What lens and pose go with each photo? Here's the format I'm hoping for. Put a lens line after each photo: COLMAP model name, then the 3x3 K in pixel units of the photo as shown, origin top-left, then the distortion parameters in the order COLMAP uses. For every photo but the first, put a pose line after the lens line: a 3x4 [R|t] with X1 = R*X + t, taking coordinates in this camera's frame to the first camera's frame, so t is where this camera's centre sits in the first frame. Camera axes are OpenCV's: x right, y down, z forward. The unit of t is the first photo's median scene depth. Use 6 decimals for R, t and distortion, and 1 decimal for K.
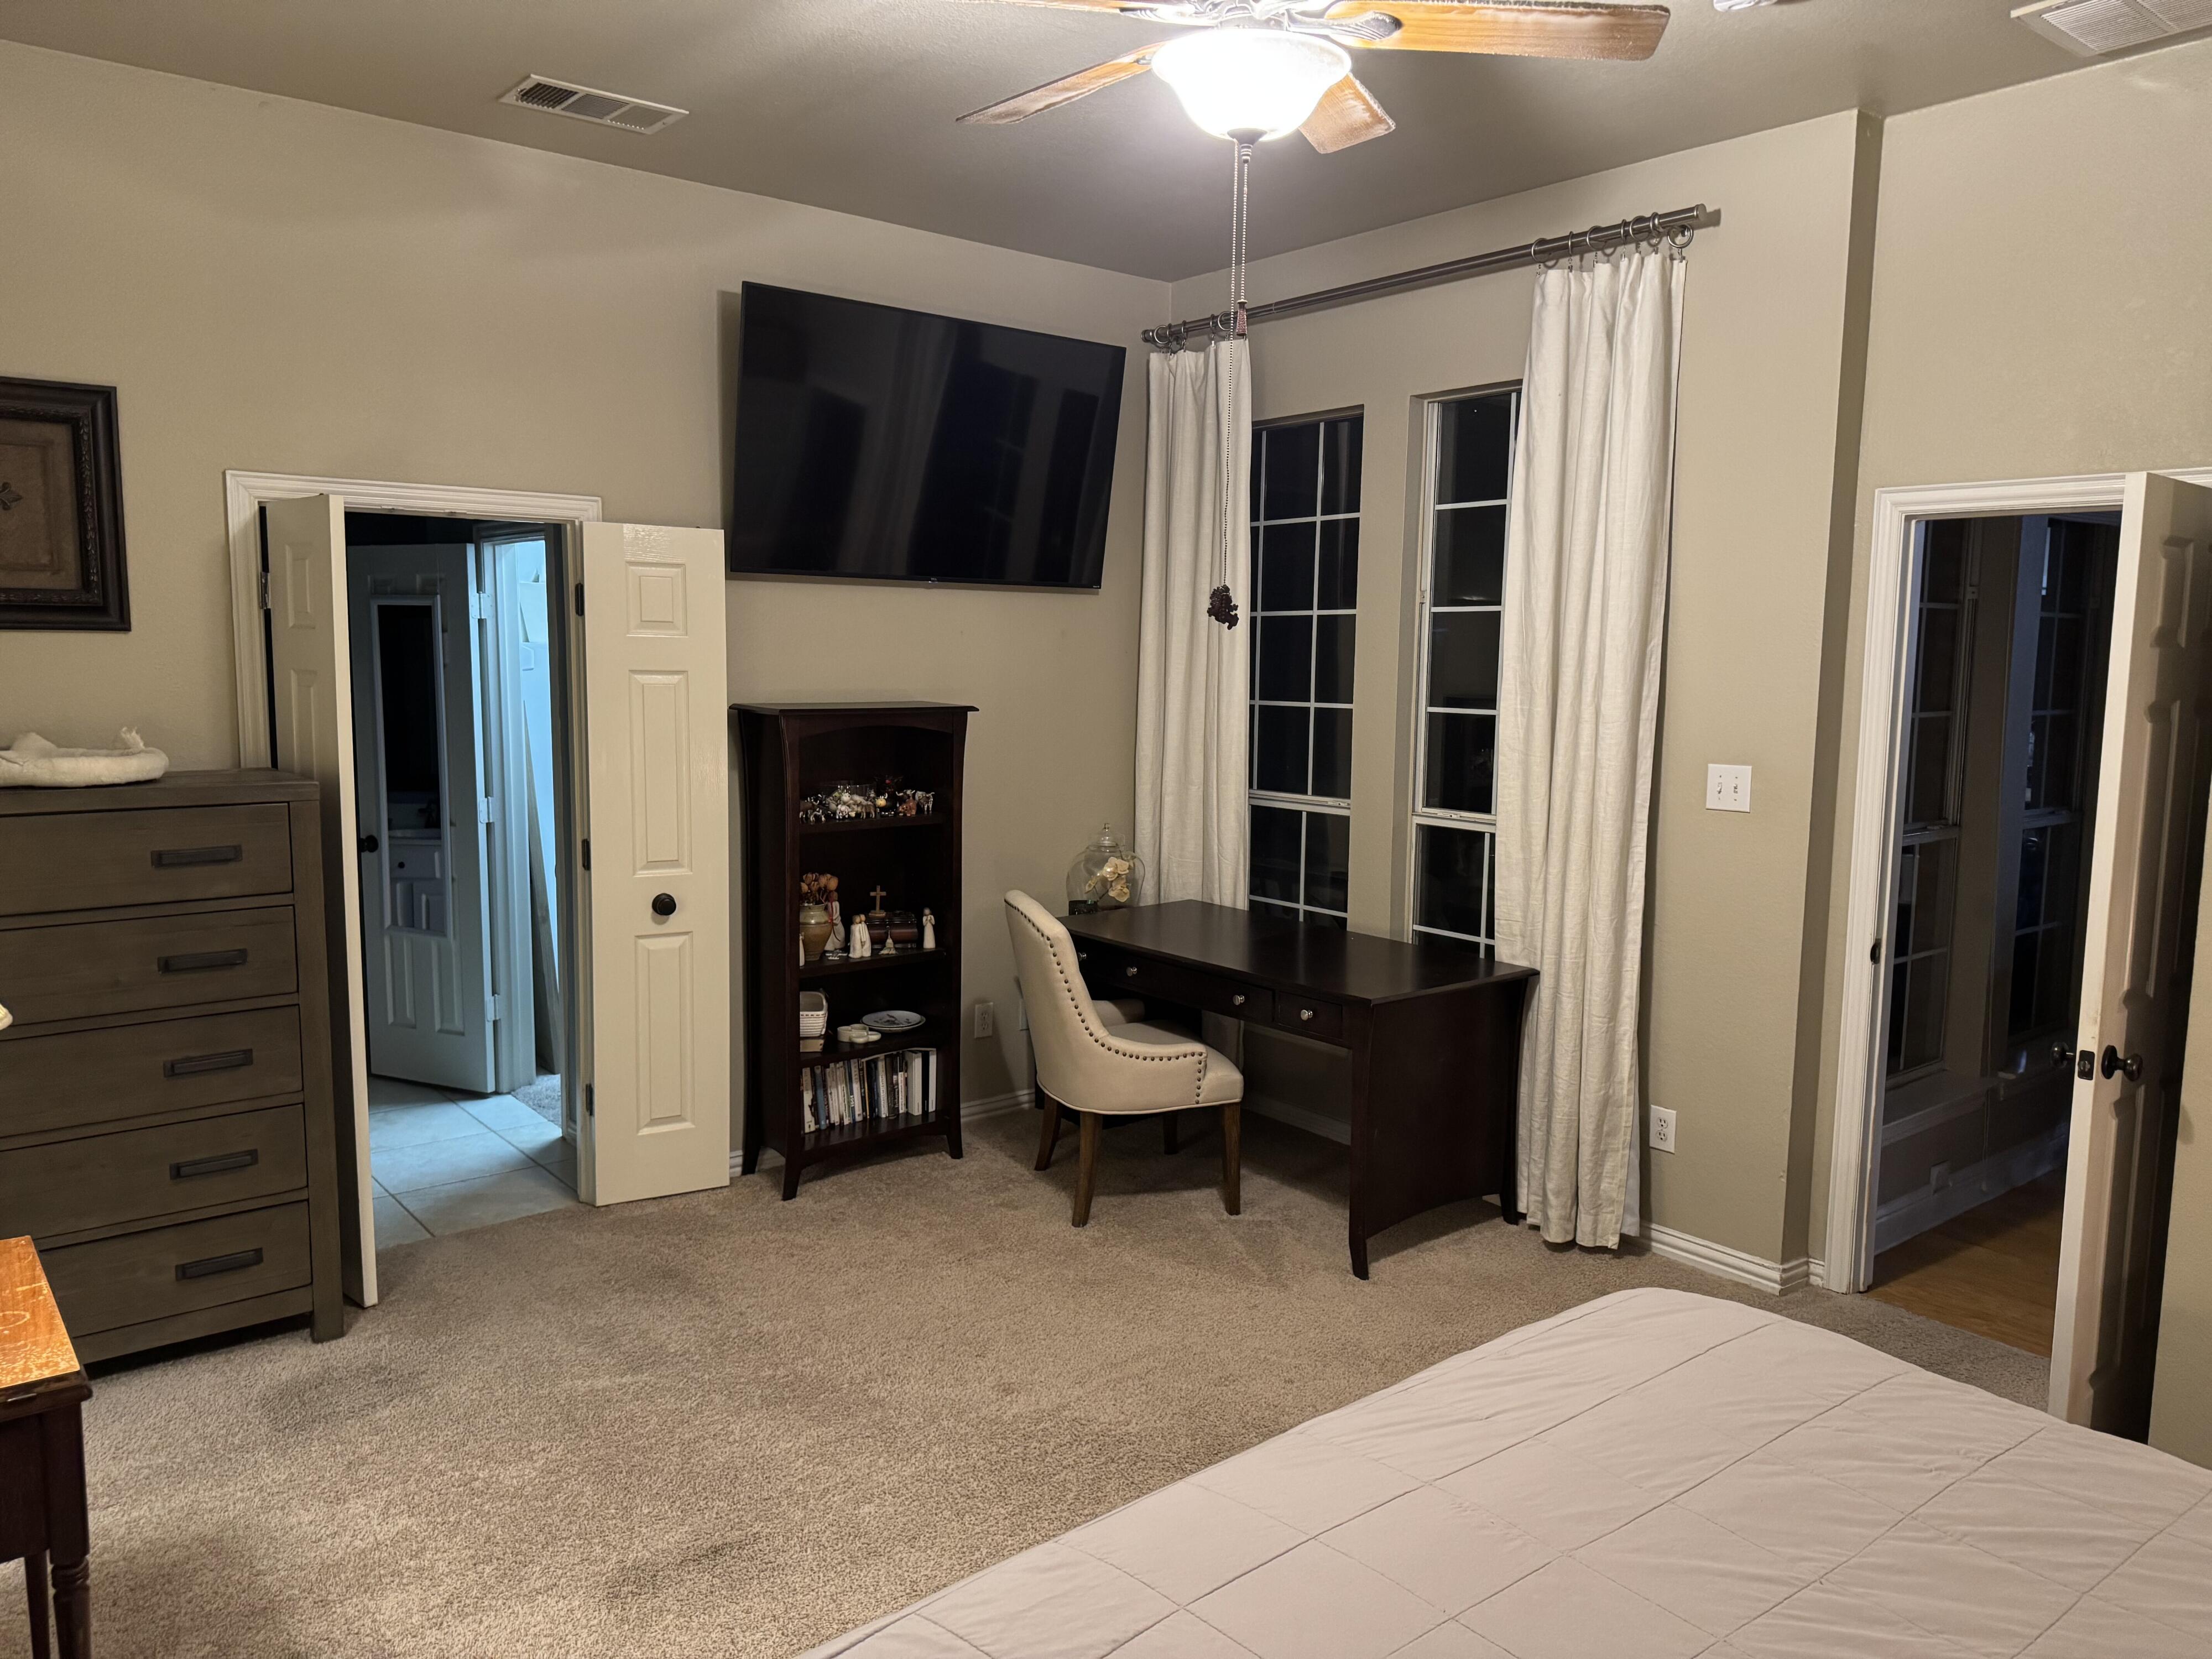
lens RADIAL K [[1573.7, 0, 1109.3], [0, 1573.7, 808.6], [0, 0, 1]] dist [0.000956, 0.005106]
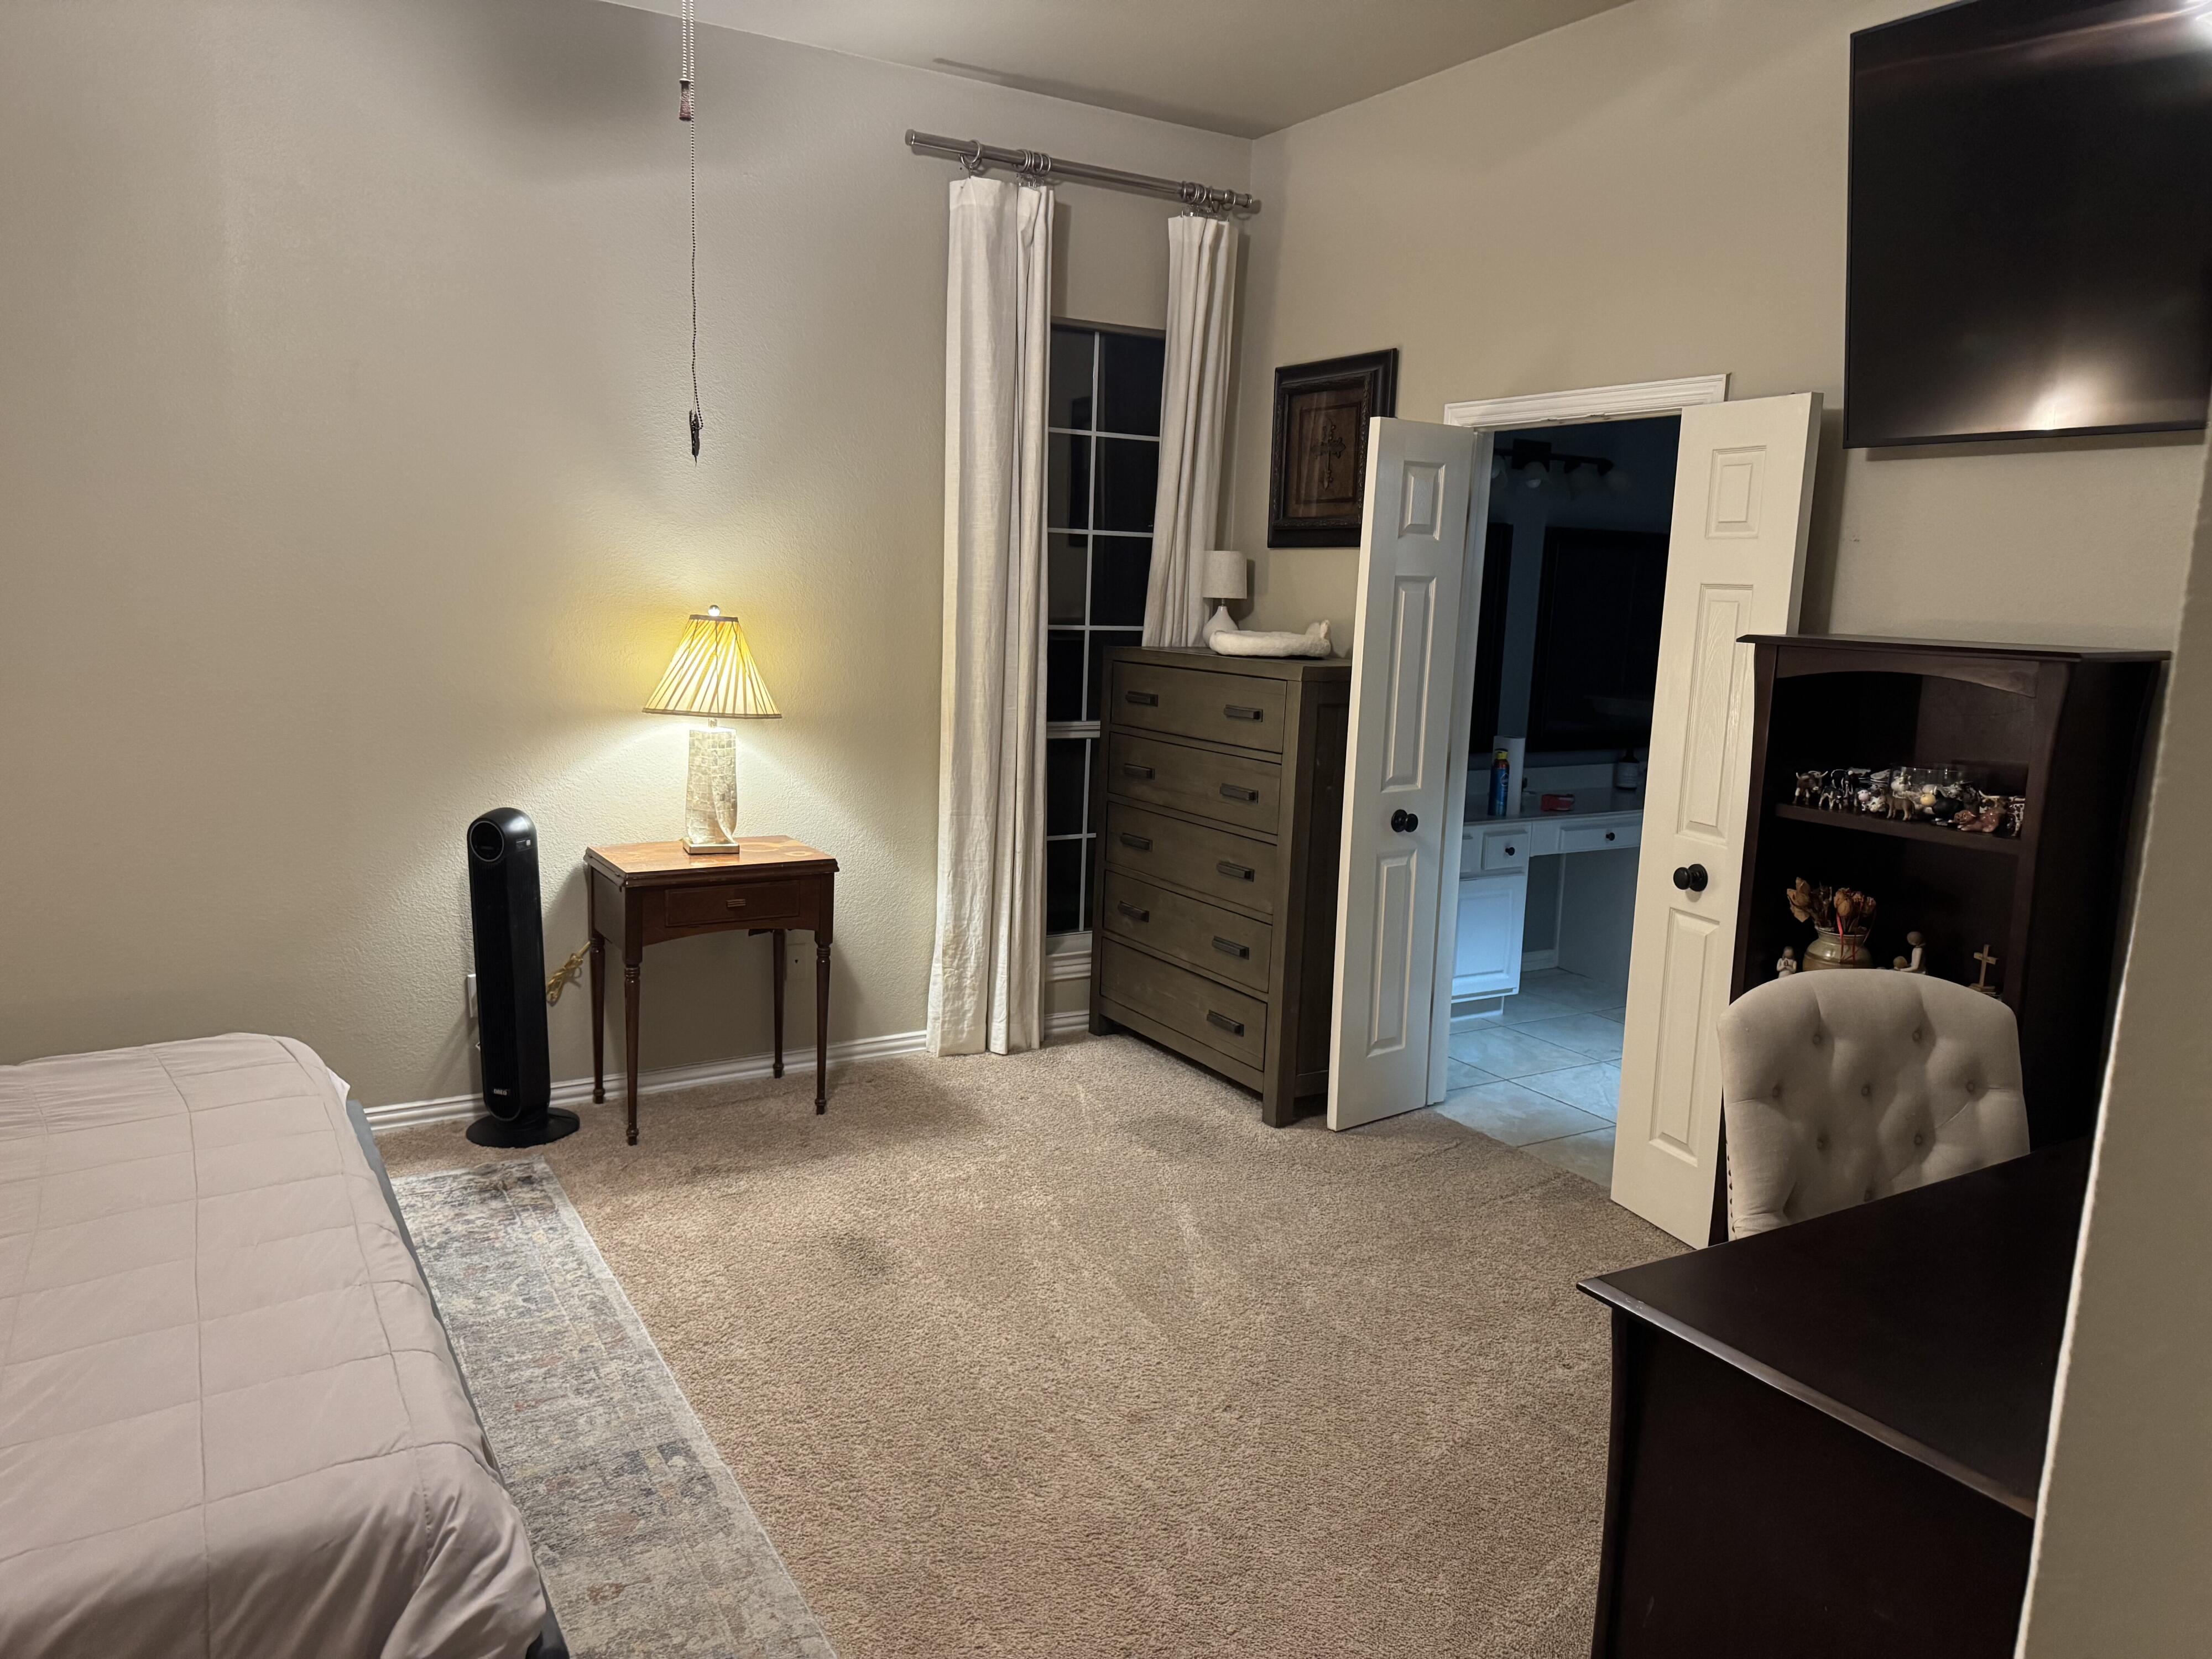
lens RADIAL K [[1545.3, 0, 1106.0], [0, 1545.3, 829.5], [0, 0, 1]] dist [0.153541, -0.194499]
pose [[-0.133787, 0.141188, -0.980901, 0.638604], [-0.143407, 0.976623, 0.160132, -0.057118], [0.980579, 0.162092, -0.110412, 0.929804]]
